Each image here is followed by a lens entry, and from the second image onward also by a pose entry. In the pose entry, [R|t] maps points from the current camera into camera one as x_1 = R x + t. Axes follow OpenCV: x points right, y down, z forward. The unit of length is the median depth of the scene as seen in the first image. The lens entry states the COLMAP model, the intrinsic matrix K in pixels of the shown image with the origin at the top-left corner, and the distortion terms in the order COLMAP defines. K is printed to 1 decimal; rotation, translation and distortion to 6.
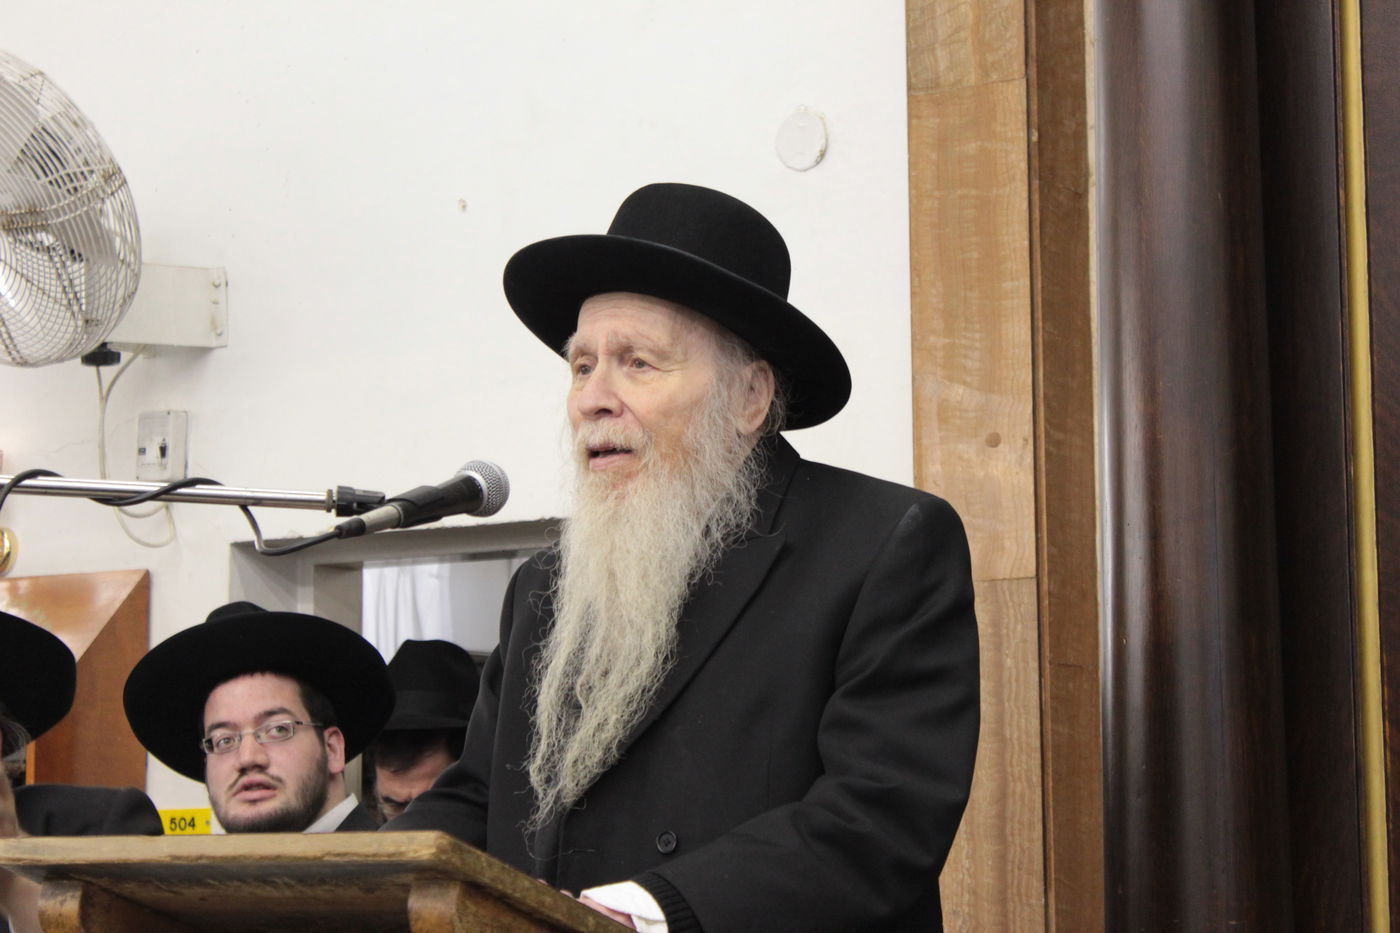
lens RADIAL K [[3368.3, 0, 656.7], [0, 3368.3, 439.6], [0, 0, 1]] dist [0.074947, 0.000000]
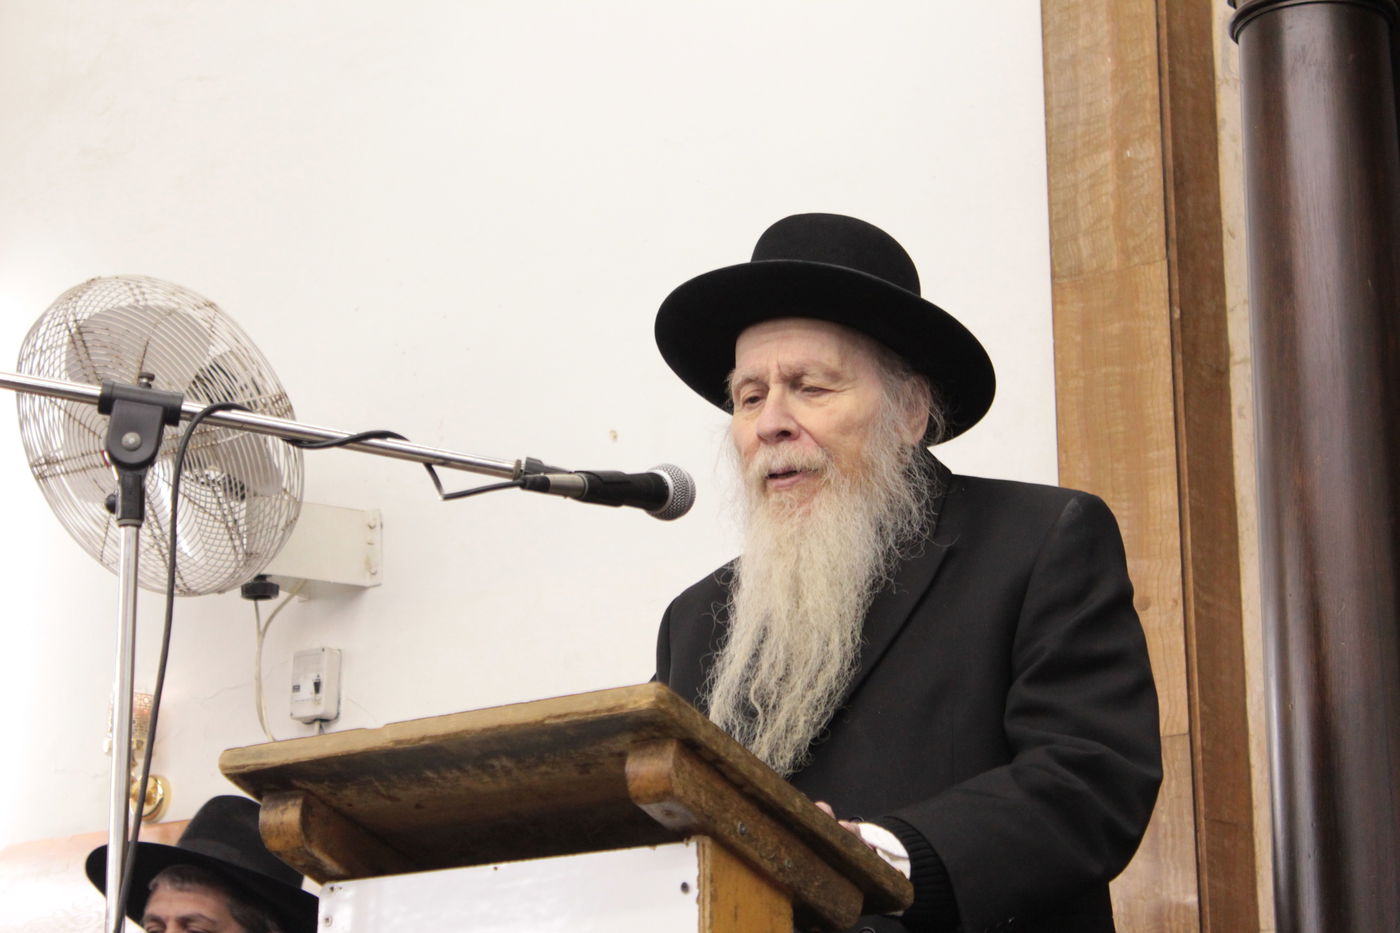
lens RADIAL K [[3368.3, 0, 722.1], [0, 3368.3, 416.4], [0, 0, 1]] dist [0.074947, 0.000000]
pose [[0.999960, -0.003018, -0.008446, -0.019558], [0.001601, 0.986627, -0.162984, 0.112183], [0.008825, 0.162964, 0.986592, -0.022039]]
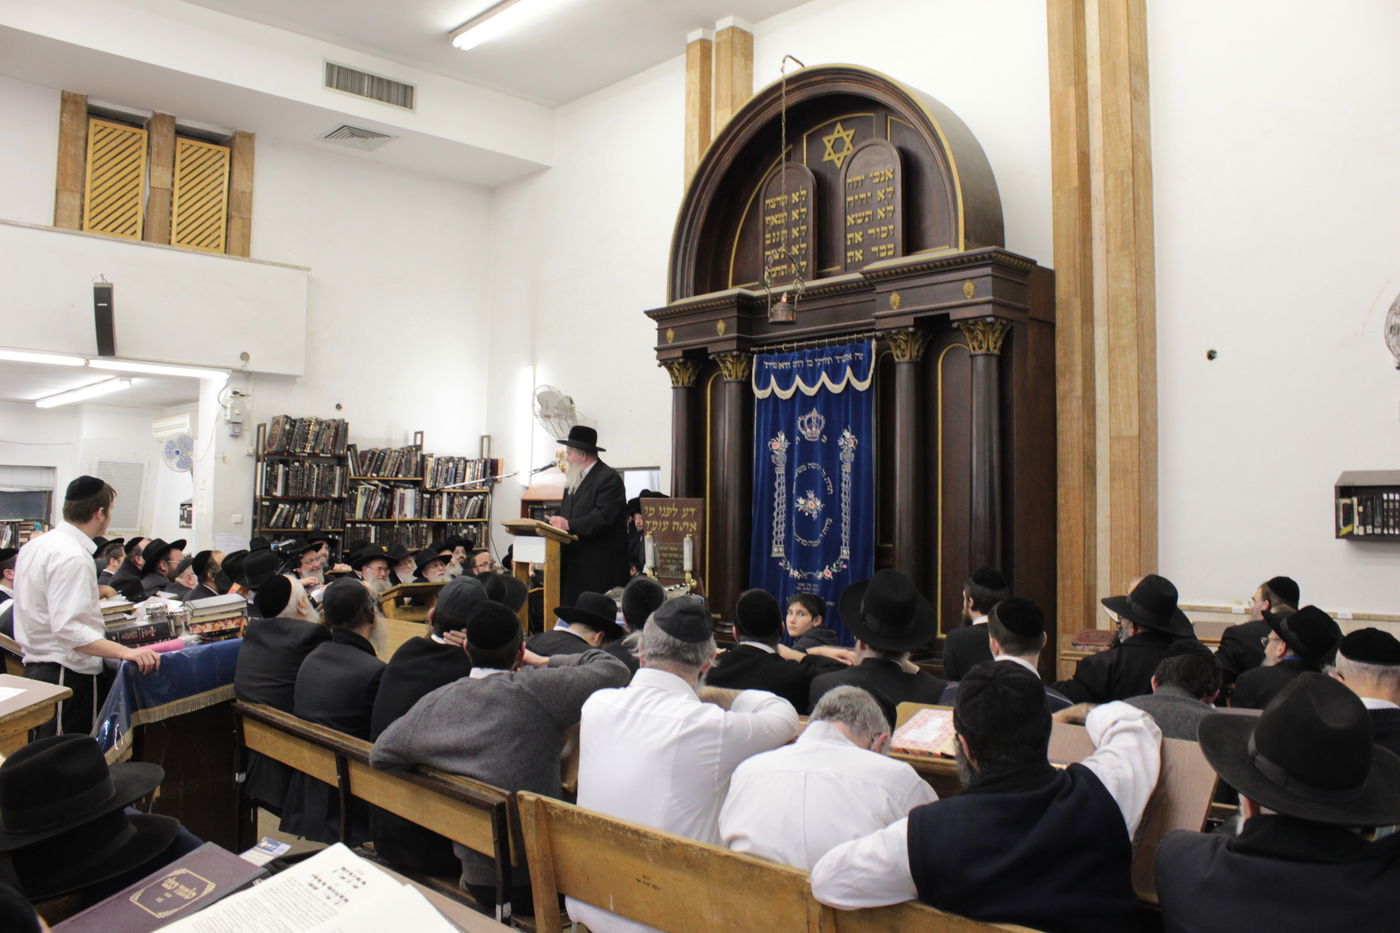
lens RADIAL K [[1159.3, 0, 696.6], [0, 1159.3, 459.1], [0, 0, 1]] dist [-0.158012, 0.131386]
pose [[0.976057, 0.003133, -0.217493, 0.575614], [0.012228, 0.997525, 0.069247, -0.148101], [0.217171, -0.070249, 0.973602, -1.085450]]
